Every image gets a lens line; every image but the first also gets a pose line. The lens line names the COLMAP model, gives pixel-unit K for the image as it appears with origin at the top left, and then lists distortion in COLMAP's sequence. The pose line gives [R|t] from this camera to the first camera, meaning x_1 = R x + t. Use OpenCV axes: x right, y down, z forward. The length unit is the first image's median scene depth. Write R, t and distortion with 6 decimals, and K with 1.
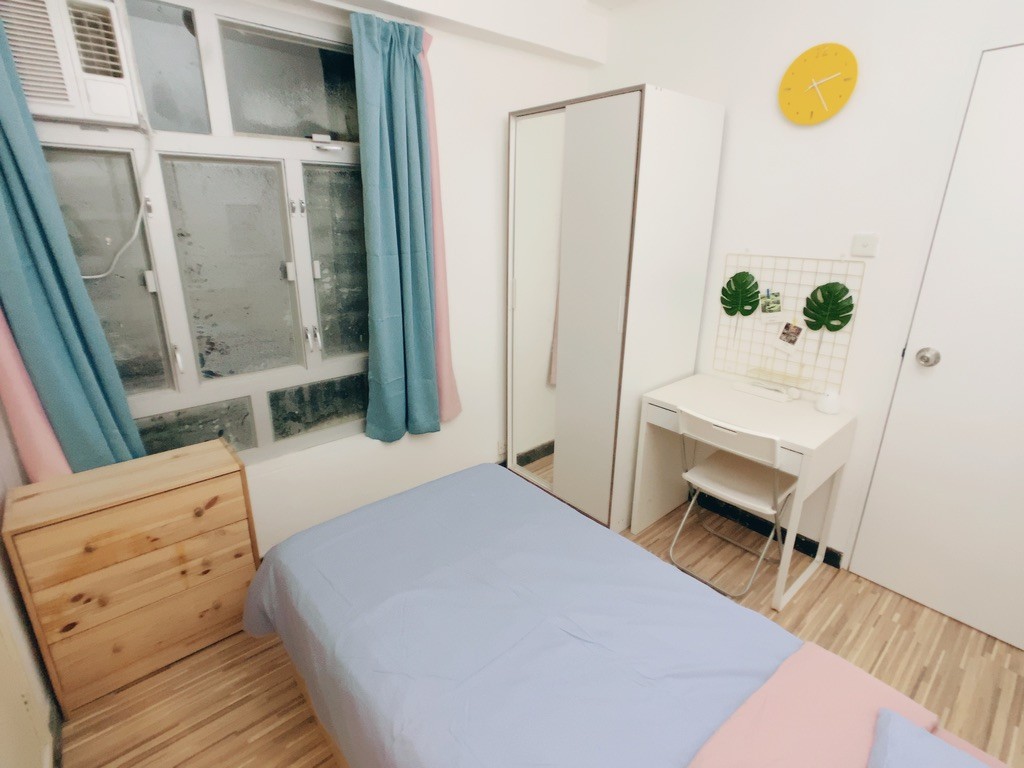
lens RADIAL K [[504.7, 0, 508.6], [0, 504.7, 374.8], [0, 0, 1]] dist [-0.027693, 0.012498]
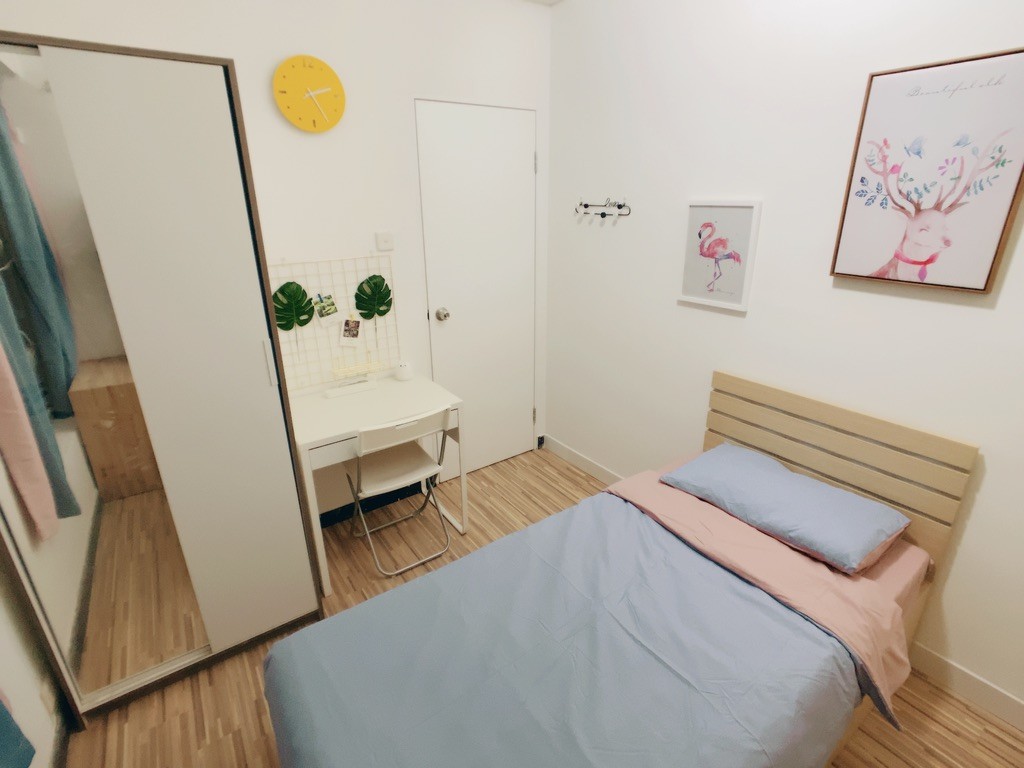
lens RADIAL K [[504.7, 0, 510.7], [0, 504.7, 373.6], [0, 0, 1]] dist [-0.027693, 0.012498]
pose [[0.092508, -0.345125, 0.933987, -0.489249], [0.318245, 0.899056, 0.300696, -0.230560], [-0.943484, 0.269420, 0.193004, 0.537025]]
